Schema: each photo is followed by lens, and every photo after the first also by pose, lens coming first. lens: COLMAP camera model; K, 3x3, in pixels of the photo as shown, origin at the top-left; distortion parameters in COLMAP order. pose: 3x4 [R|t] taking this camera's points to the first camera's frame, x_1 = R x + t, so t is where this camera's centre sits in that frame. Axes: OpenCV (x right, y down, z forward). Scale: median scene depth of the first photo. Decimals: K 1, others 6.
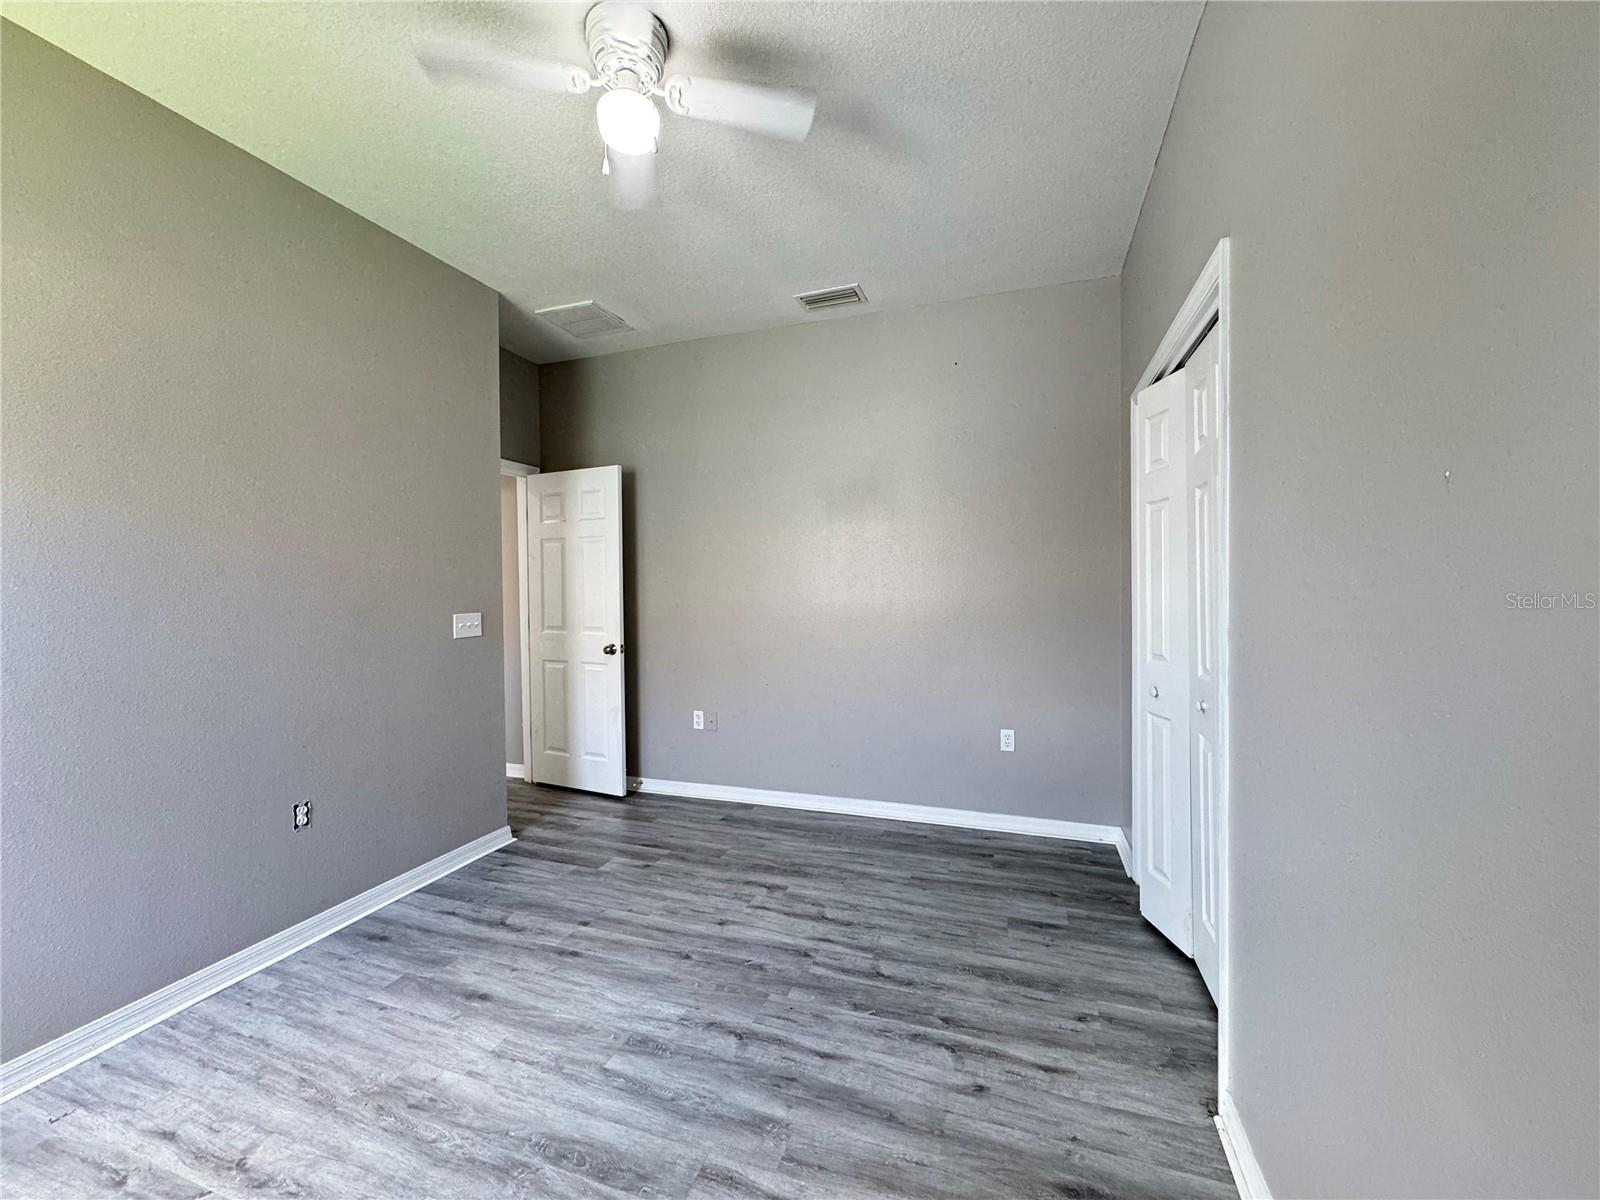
lens RADIAL K [[640.5, 0, 799.0], [0, 640.5, 599.4], [0, 0, 1]] dist [-0.003770, 0.000426]
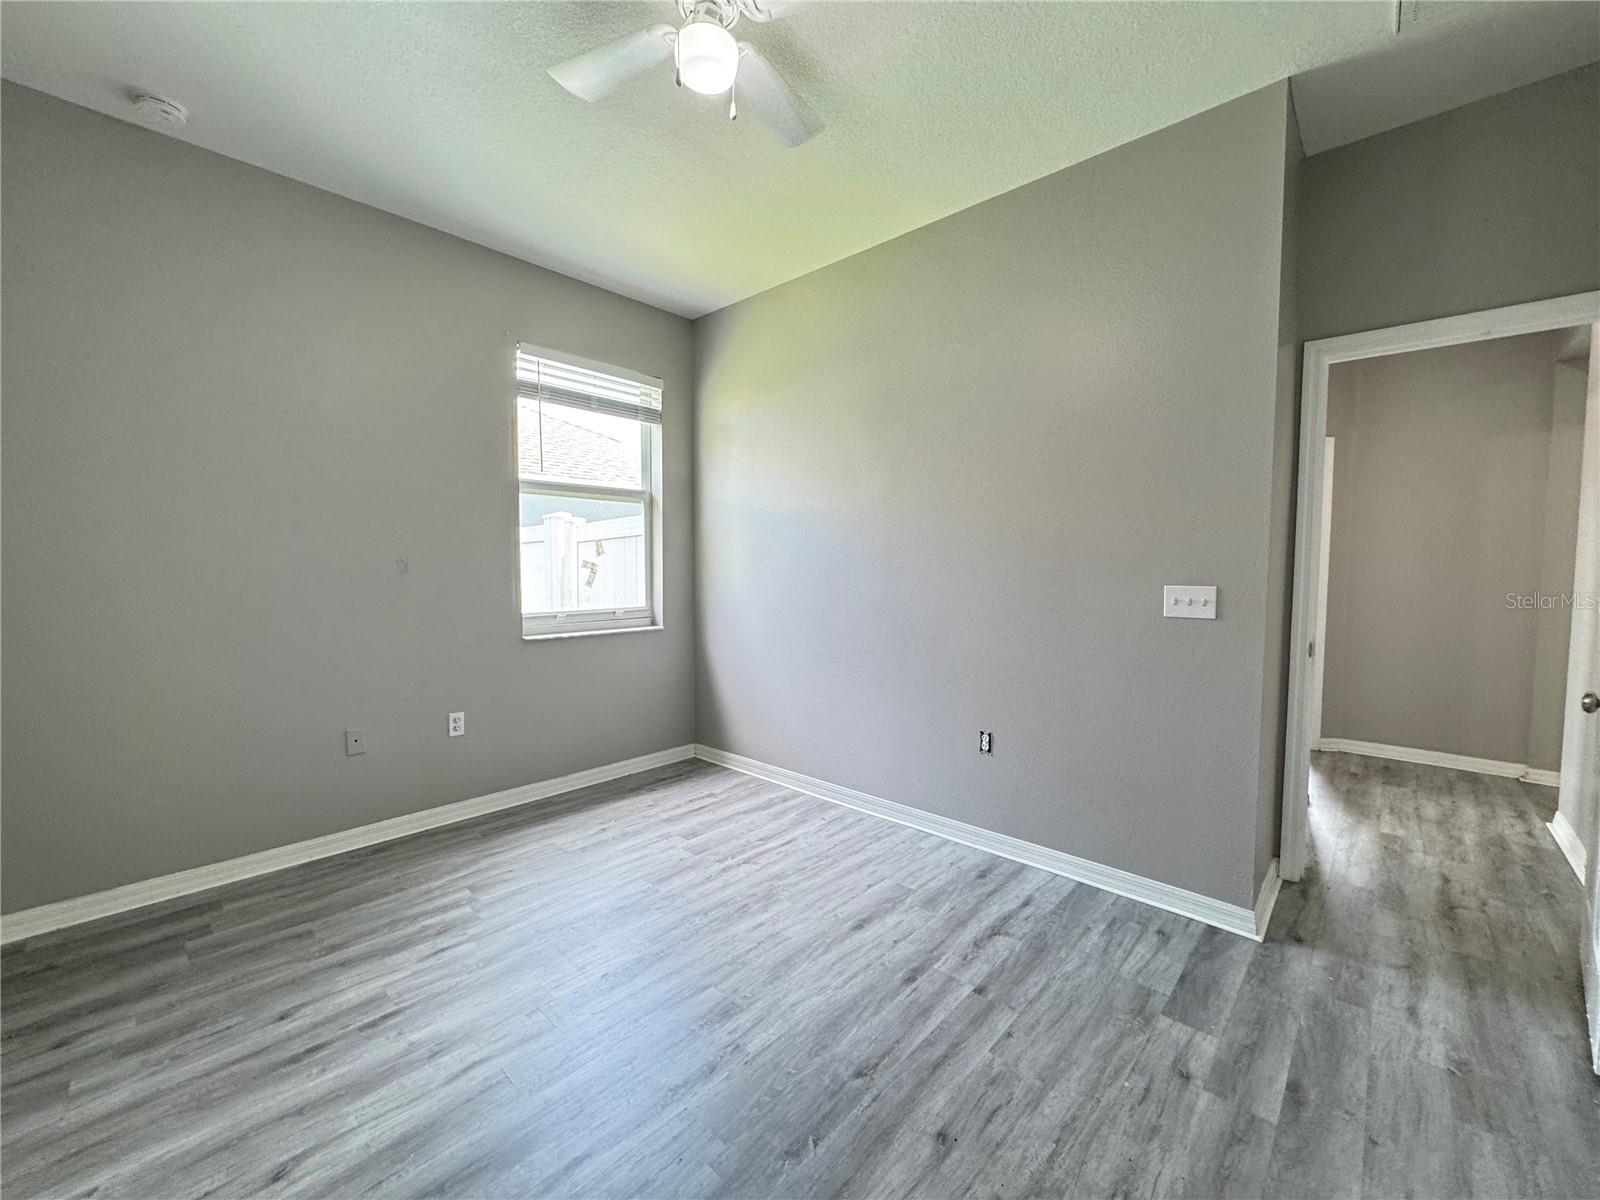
lens RADIAL K [[640.5, 0, 799.0], [0, 640.5, 599.4], [0, 0, 1]] dist [-0.003770, 0.000426]
pose [[-0.400577, 0.061019, -0.914229, 0.440492], [-0.018335, 0.997046, 0.074580, -0.012012], [0.916080, 0.046637, -0.398275, 1.136453]]
